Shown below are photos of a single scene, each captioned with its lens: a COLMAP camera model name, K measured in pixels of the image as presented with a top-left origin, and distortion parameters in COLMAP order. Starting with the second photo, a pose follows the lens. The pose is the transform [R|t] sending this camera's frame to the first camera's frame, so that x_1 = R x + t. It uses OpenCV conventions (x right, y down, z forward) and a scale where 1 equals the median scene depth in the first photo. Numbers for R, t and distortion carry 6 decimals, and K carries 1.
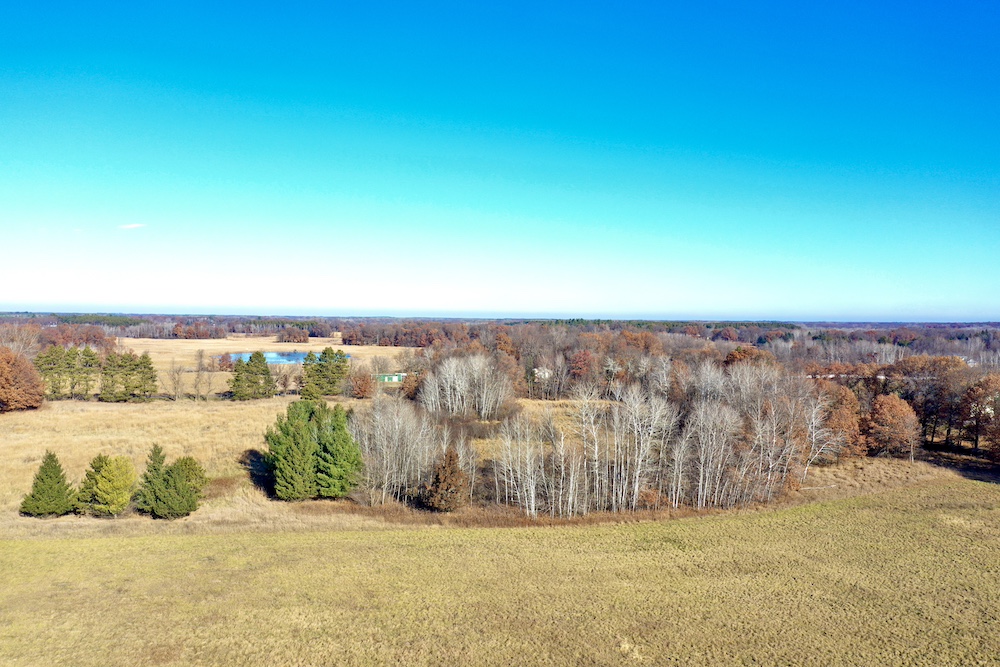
lens RADIAL K [[788.9, 0, 502.2], [0, 788.9, 335.4], [0, 0, 1]] dist [-0.005713, -0.001564]
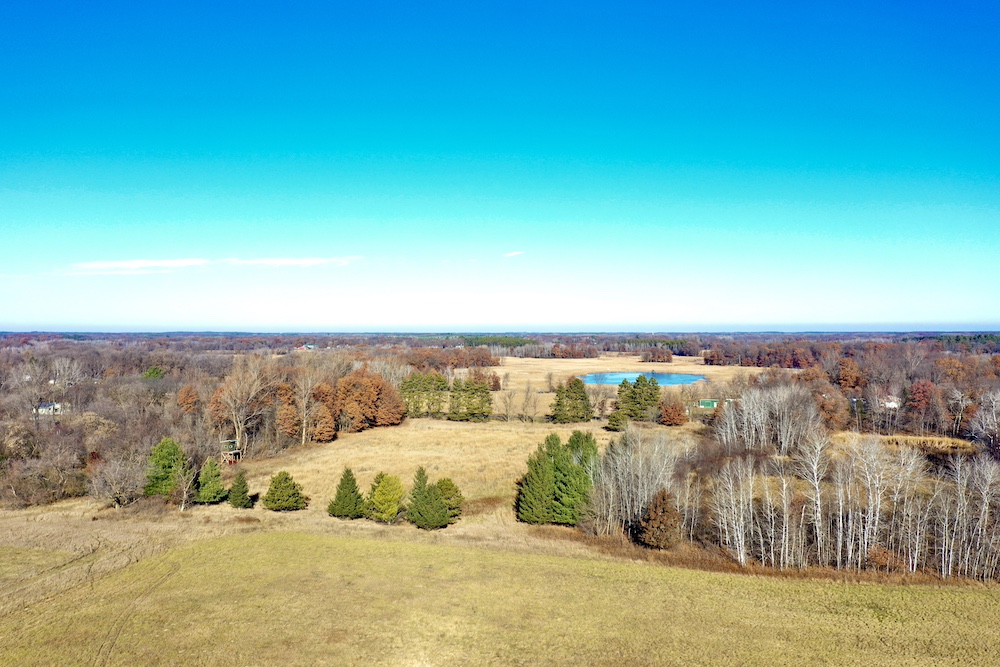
lens RADIAL K [[788.9, 0, 502.2], [0, 788.9, 335.4], [0, 0, 1]] dist [-0.005713, -0.001564]
pose [[0.886049, -0.013150, -0.463405, 0.116234], [0.003920, 0.999774, -0.020875, -0.018774], [0.463575, 0.016680, 0.885901, -0.012523]]
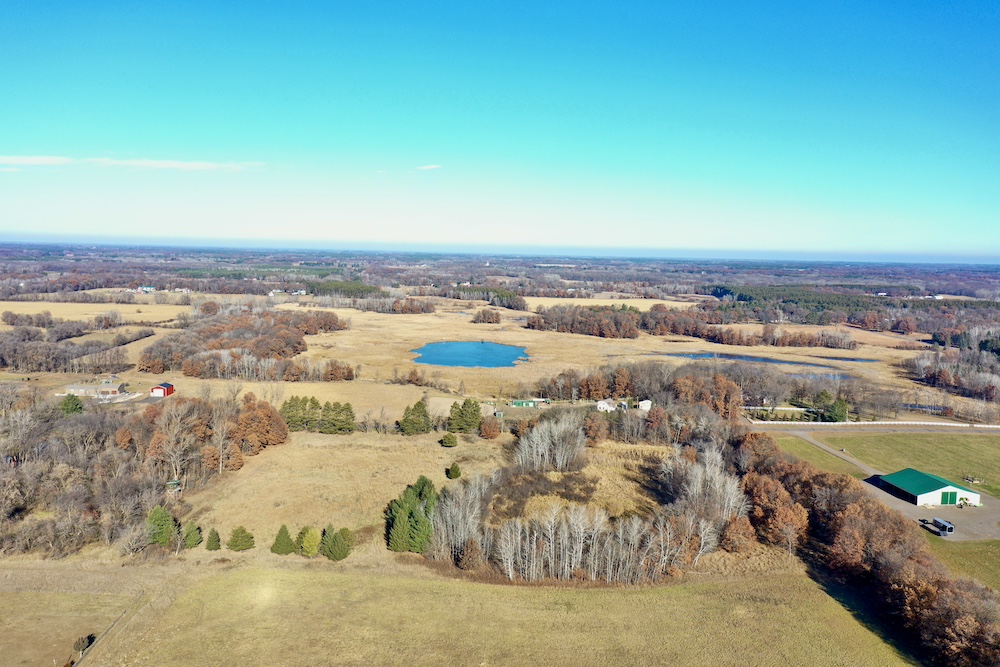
lens RADIAL K [[788.9, 0, 502.2], [0, 788.9, 335.4], [0, 0, 1]] dist [-0.005713, -0.001564]
pose [[0.962102, 0.037717, -0.270068, 0.250527], [-0.015888, 0.996459, 0.082562, -0.250234], [0.272226, -0.075142, 0.959295, -0.382863]]
